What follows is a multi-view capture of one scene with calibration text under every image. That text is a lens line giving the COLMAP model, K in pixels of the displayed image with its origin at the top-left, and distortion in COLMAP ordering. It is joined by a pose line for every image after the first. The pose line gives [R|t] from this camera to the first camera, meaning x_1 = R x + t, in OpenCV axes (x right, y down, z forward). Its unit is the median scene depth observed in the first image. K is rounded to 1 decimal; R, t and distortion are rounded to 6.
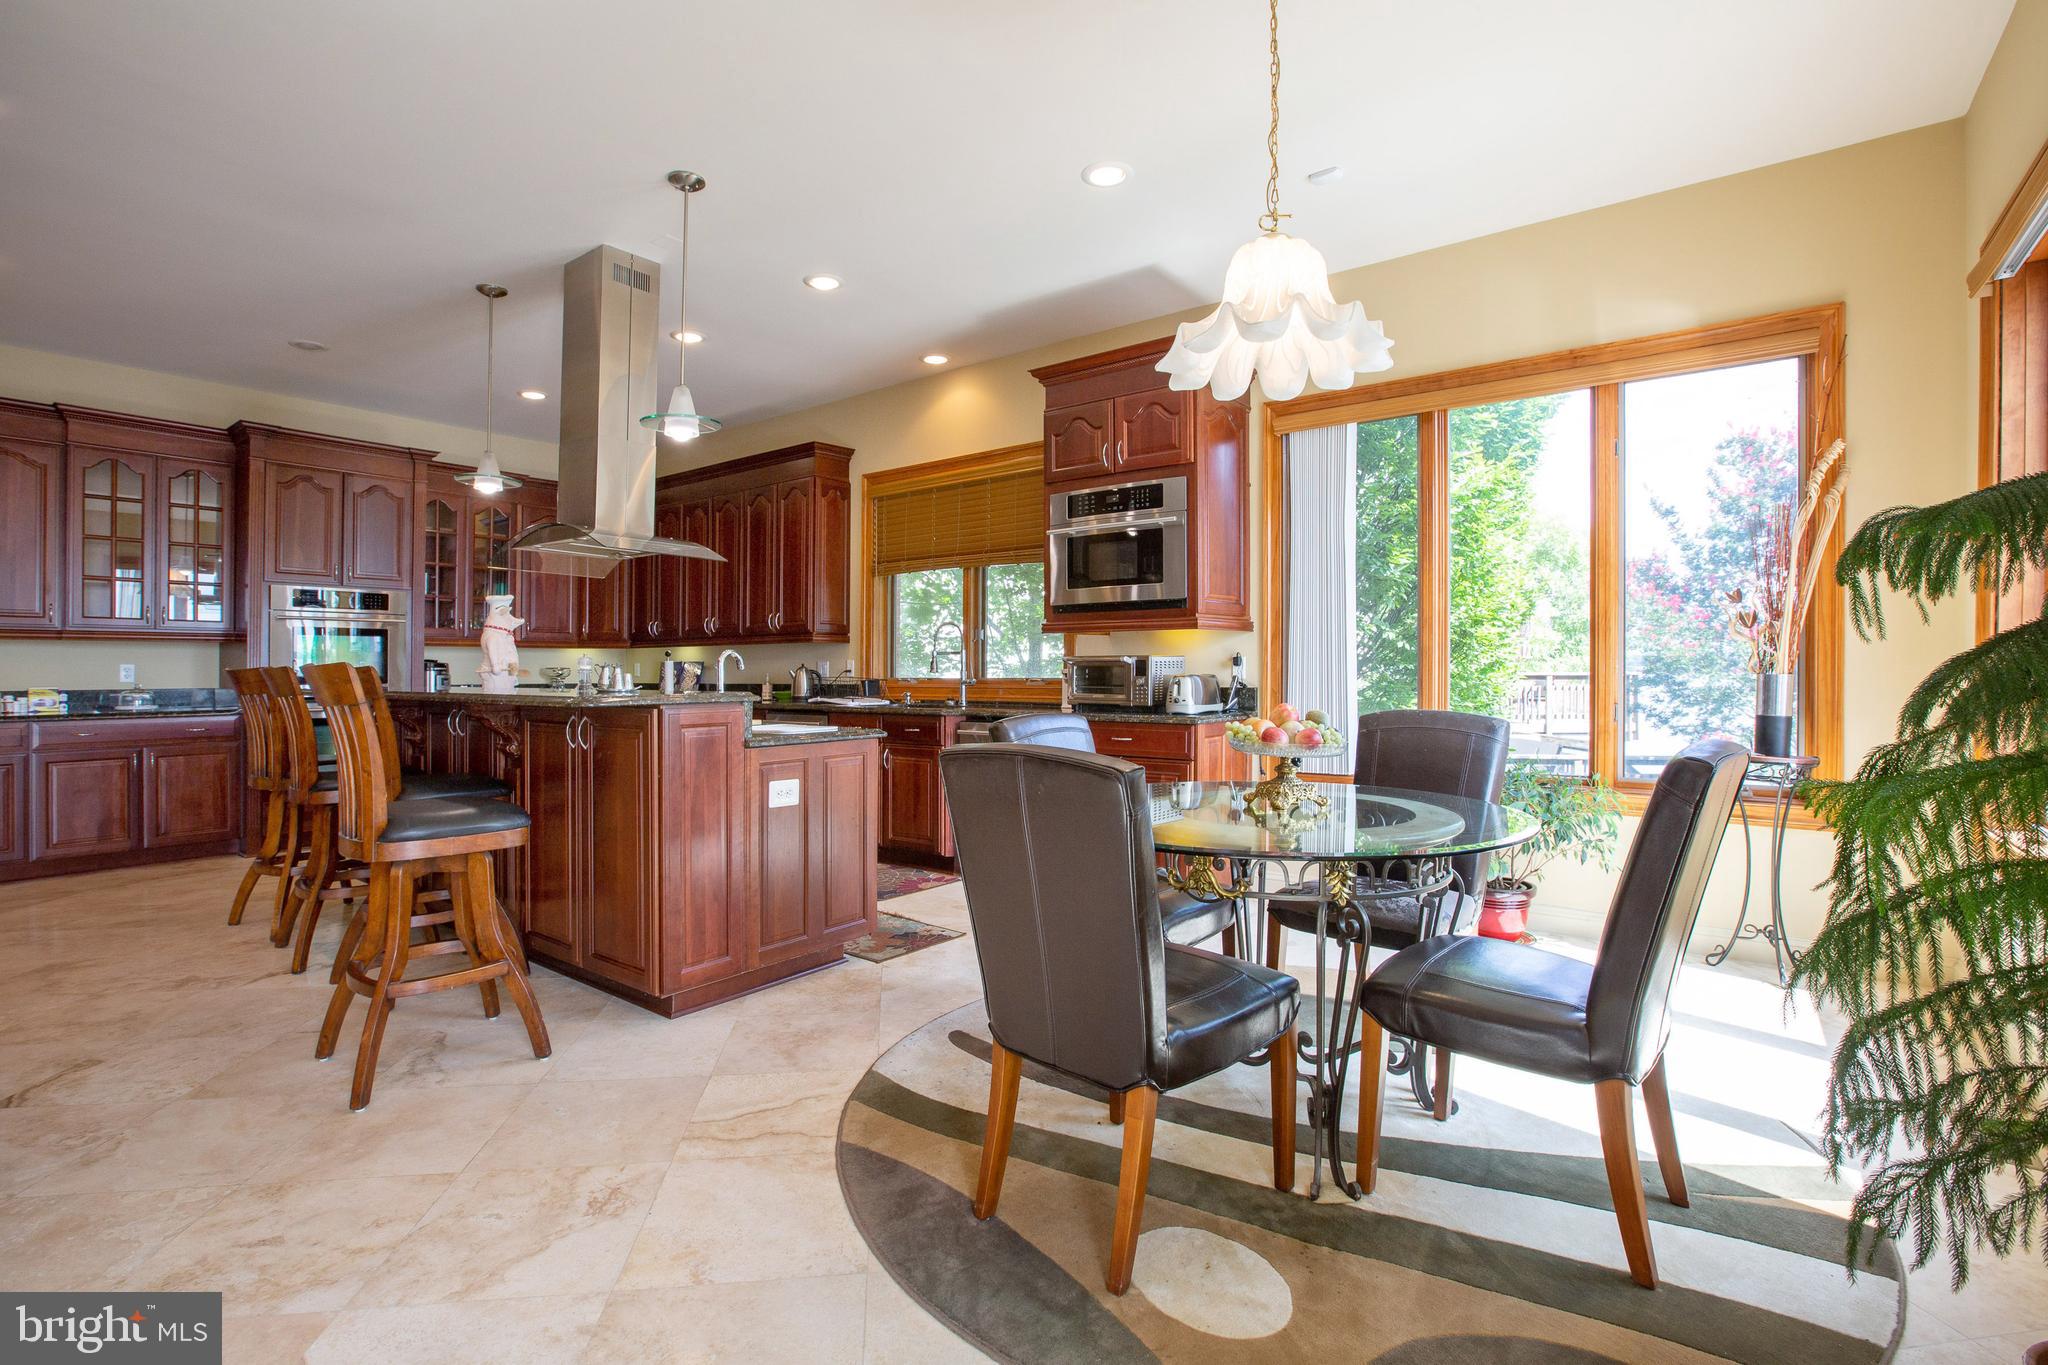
lens RADIAL K [[934.7, 0, 1030.8], [0, 934.7, 677.9], [0, 0, 1]] dist [0.005768, -0.003307]
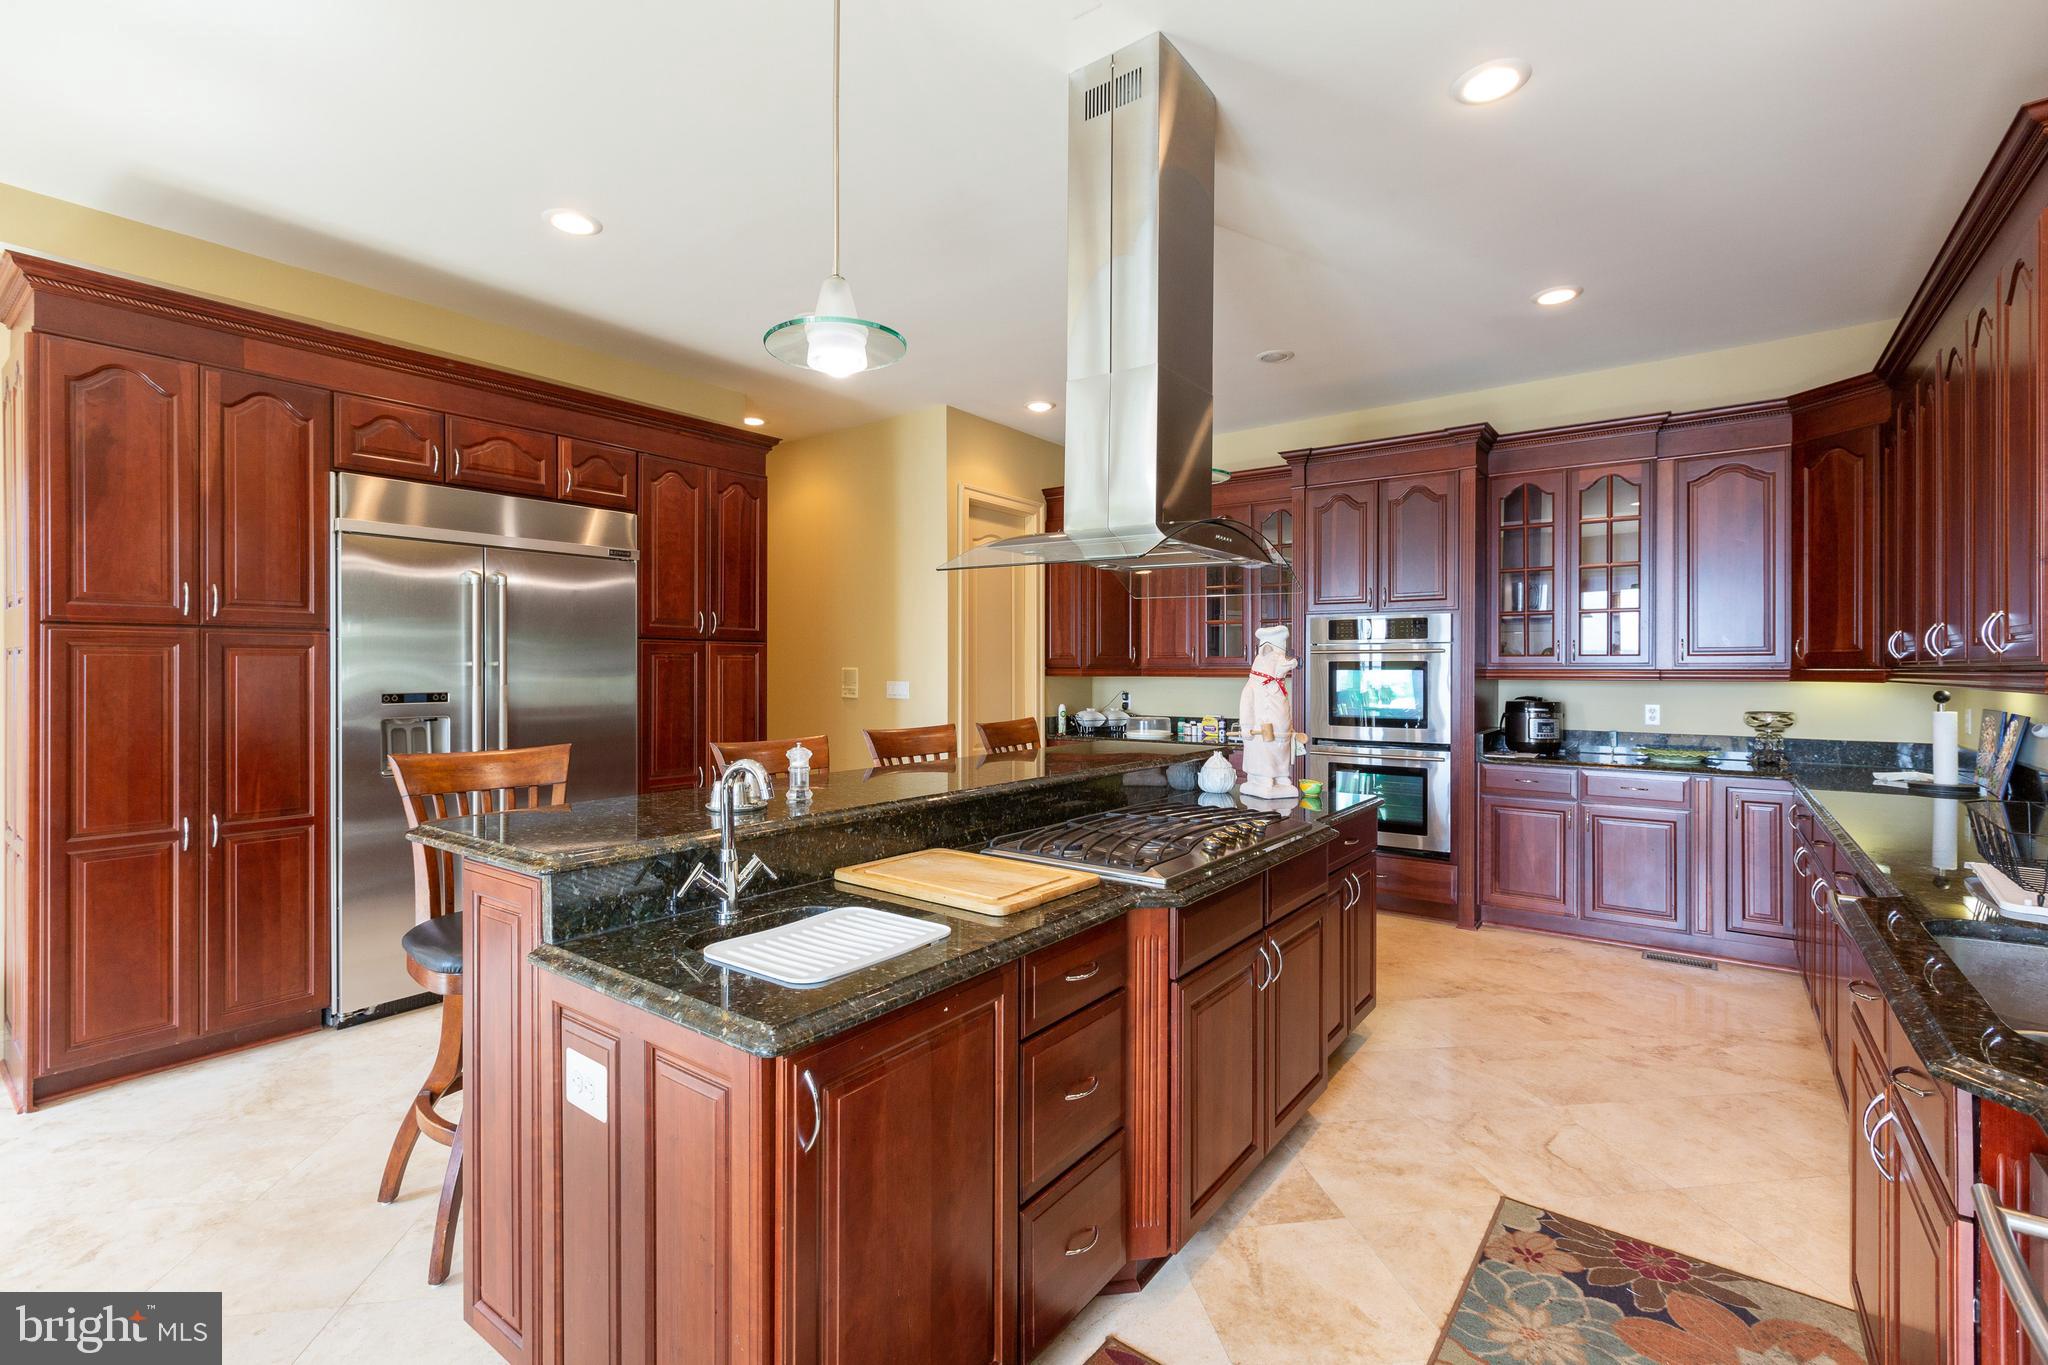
lens RADIAL K [[934.7, 0, 1020.8], [0, 934.7, 667.9], [0, 0, 1]] dist [0.005768, -0.003307]
pose [[0.023590, 0.004744, -0.999710, 0.061561], [-0.012371, 0.999914, 0.004453, -0.024822], [0.999645, 0.012263, 0.023646, 0.343246]]
